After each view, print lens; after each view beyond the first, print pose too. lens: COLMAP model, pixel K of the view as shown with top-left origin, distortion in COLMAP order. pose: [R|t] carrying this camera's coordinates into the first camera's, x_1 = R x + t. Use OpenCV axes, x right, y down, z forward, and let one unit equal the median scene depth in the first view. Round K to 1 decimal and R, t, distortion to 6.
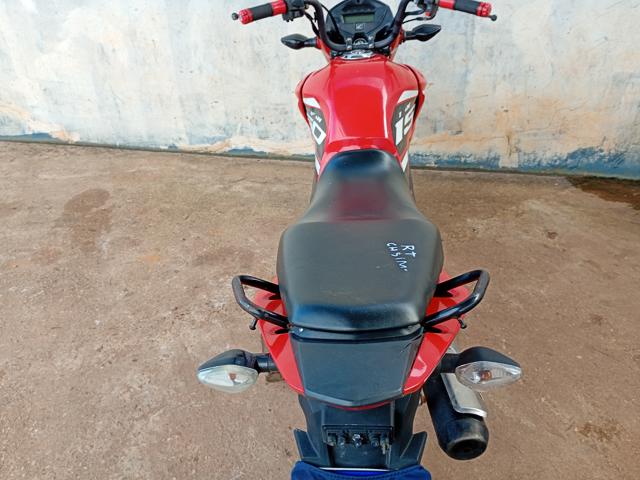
lens RADIAL K [[541.5, 0, 320.5], [0, 541.5, 230.2], [0, 0, 1]] dist [0.042991, -0.088053]
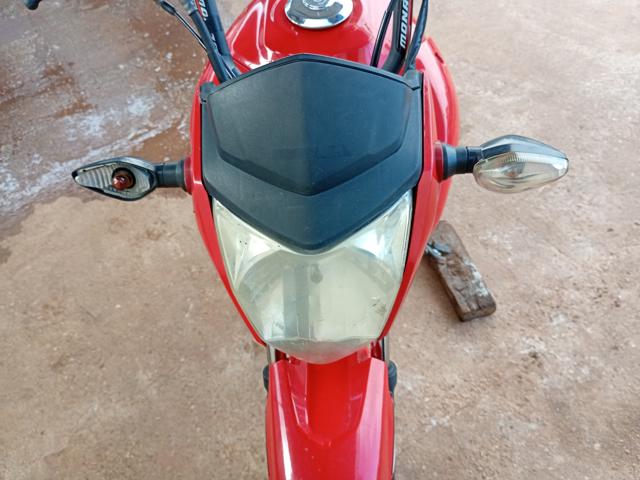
lens RADIAL K [[533.1, 0, 322.3], [0, 533.1, 227.7], [0, 0, 1]] dist [0.047652, -0.082410]
pose [[-0.986244, 0.140095, 0.087728, 0.024511], [0.106654, 0.133857, 0.985245, -0.440039], [0.126284, 0.981048, -0.146957, 0.716860]]
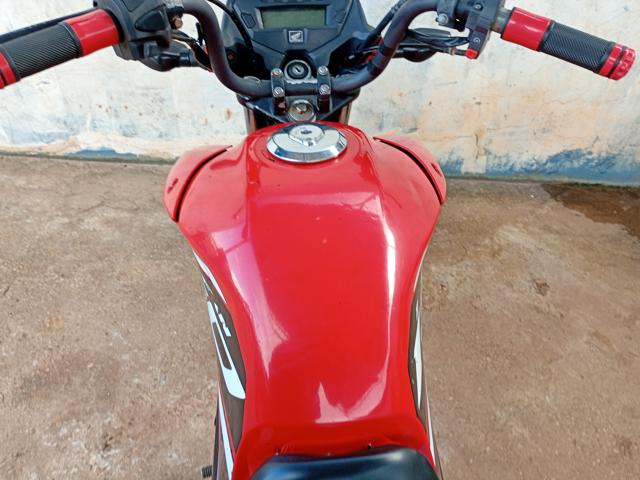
lens RADIAL K [[533.1, 0, 322.3], [0, 533.1, 227.7], [0, 0, 1]] dist [0.047652, -0.082410]
pose [[0.981625, -0.049169, 0.184378, -0.000014], [0.016264, 0.984275, 0.175894, -0.185239], [-0.190127, -0.169663, 0.966988, 0.327371]]
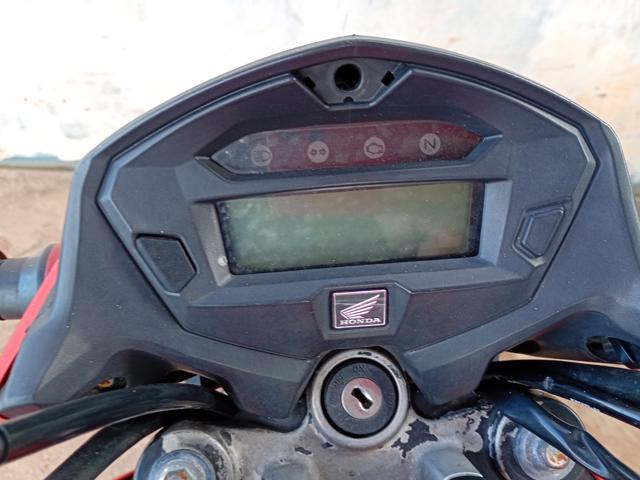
lens RADIAL K [[541.5, 0, 320.5], [0, 541.5, 230.2], [0, 0, 1]] dist [0.042991, -0.088053]
pose [[0.987767, -0.063412, 0.142460, 0.029807], [0.010981, 0.939600, 0.342097, -0.272927], [-0.155549, -0.336348, 0.928803, 0.566501]]
